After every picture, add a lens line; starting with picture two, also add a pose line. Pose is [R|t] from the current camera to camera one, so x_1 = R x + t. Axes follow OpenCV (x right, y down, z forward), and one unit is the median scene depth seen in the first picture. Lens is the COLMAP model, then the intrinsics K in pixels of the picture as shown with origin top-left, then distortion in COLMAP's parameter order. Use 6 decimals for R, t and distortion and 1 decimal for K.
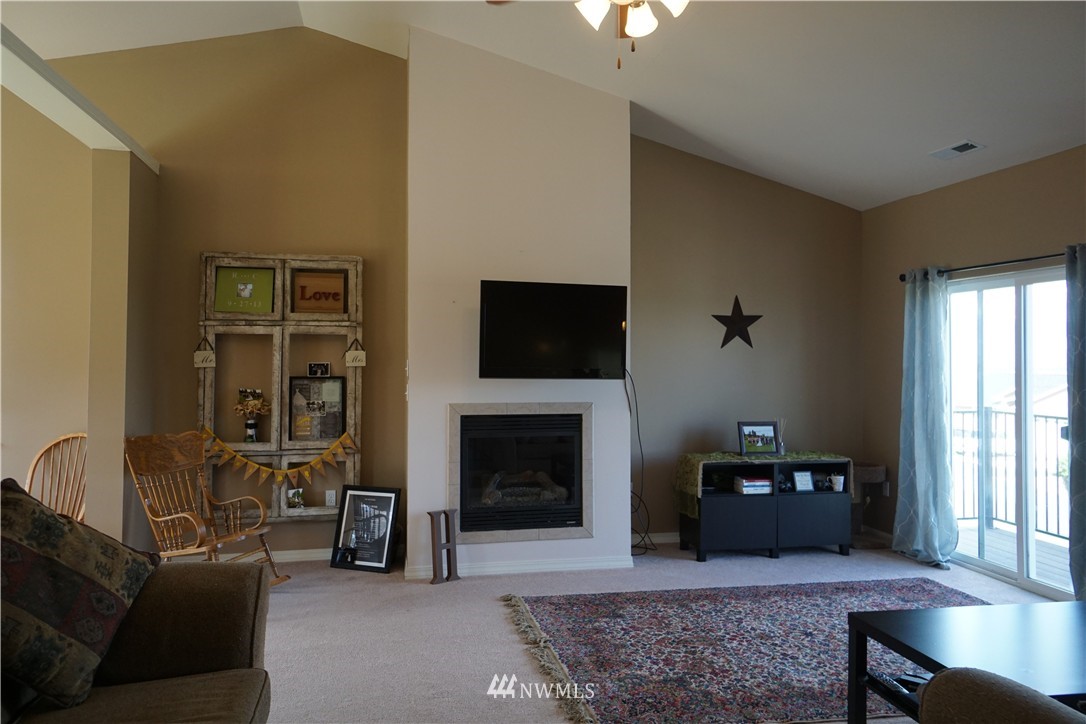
lens RADIAL K [[769.7, 0, 543.6], [0, 769.7, 354.2], [0, 0, 1]] dist [0.019286, 0.003043]
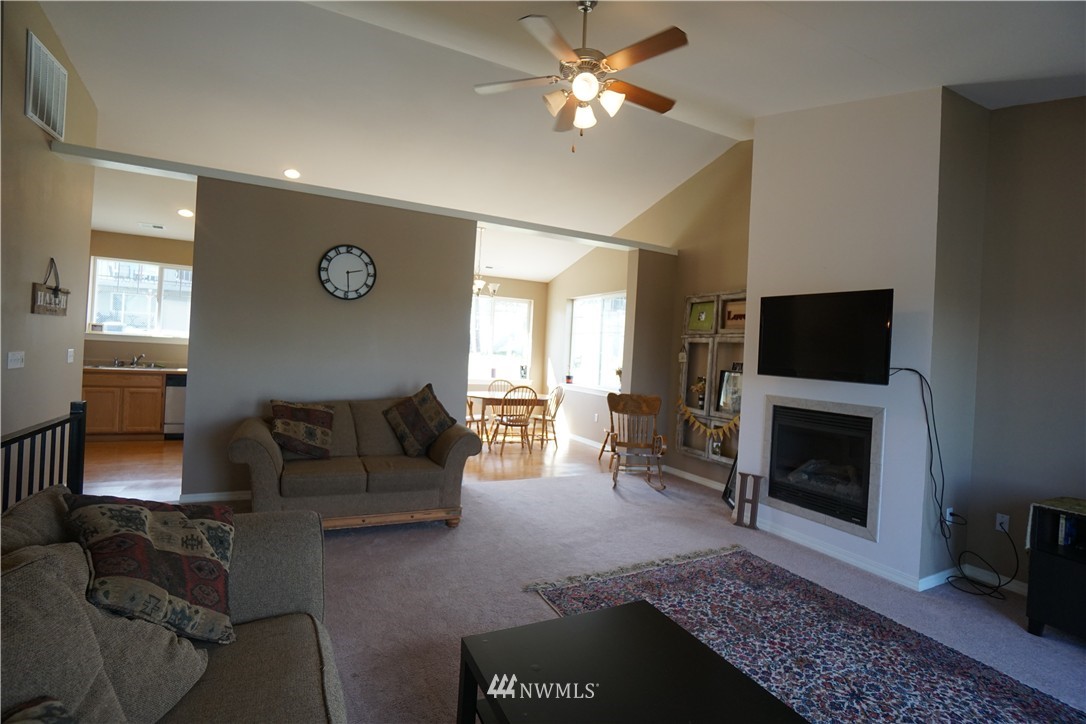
lens RADIAL K [[515.8, 0, 542.4], [0, 515.8, 353.4], [0, 0, 1]] dist [-0.053405, 0.026468]
pose [[0.242418, 0.010375, -0.970116, 0.613734], [-0.041532, 0.999137, 0.000307, 0.010459], [0.969282, 0.040217, 0.242640, 0.424328]]
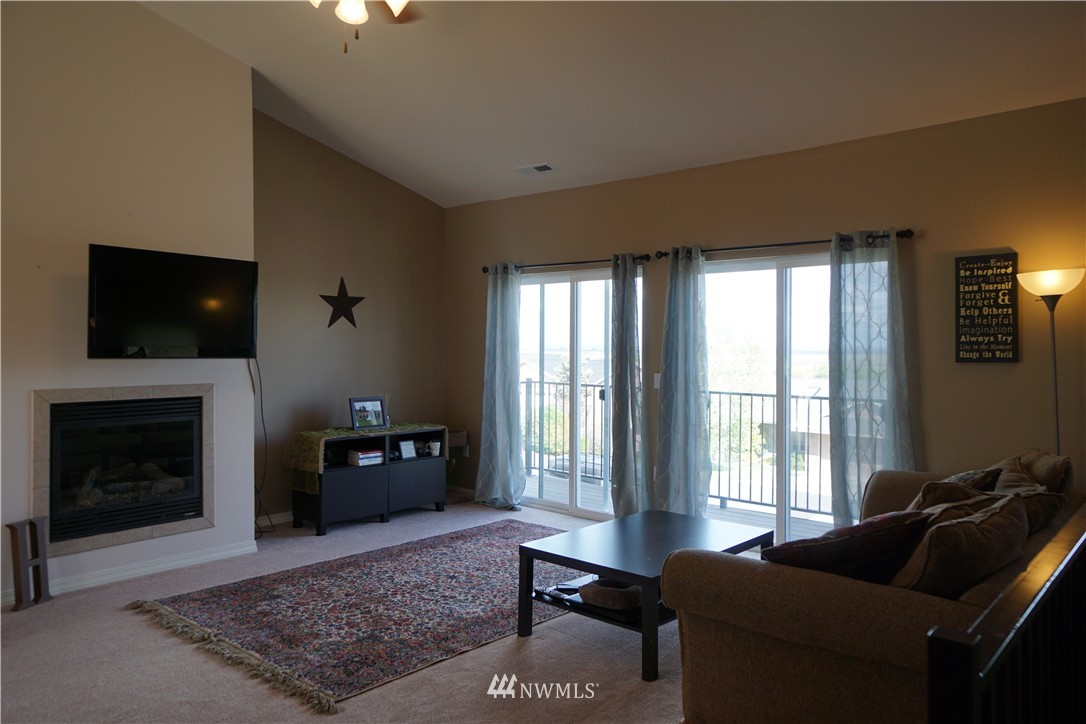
lens RADIAL K [[768.2, 0, 548.4], [0, 768.2, 354.2], [0, 0, 1]] dist [0.028441, 0.007150]
pose [[0.800553, -0.007263, 0.599217, -0.180066], [-0.006742, 0.999754, 0.021125, 0.004376], [-0.599224, -0.020951, 0.800308, 0.003937]]
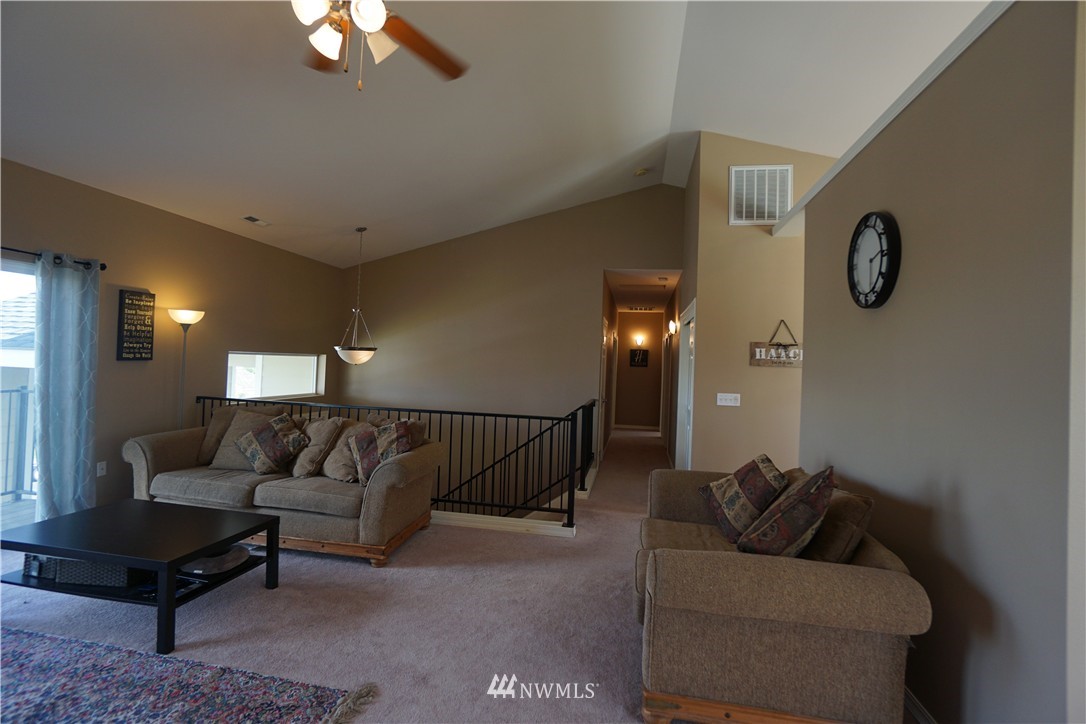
lens RADIAL K [[515.8, 0, 542.4], [0, 515.8, 353.4], [0, 0, 1]] dist [-0.053405, 0.026468]
pose [[-0.924687, -0.034467, 0.379164, -0.253449], [-0.047128, 0.998597, -0.024160, 0.004195], [-0.377800, -0.040210, -0.925014, 0.917507]]
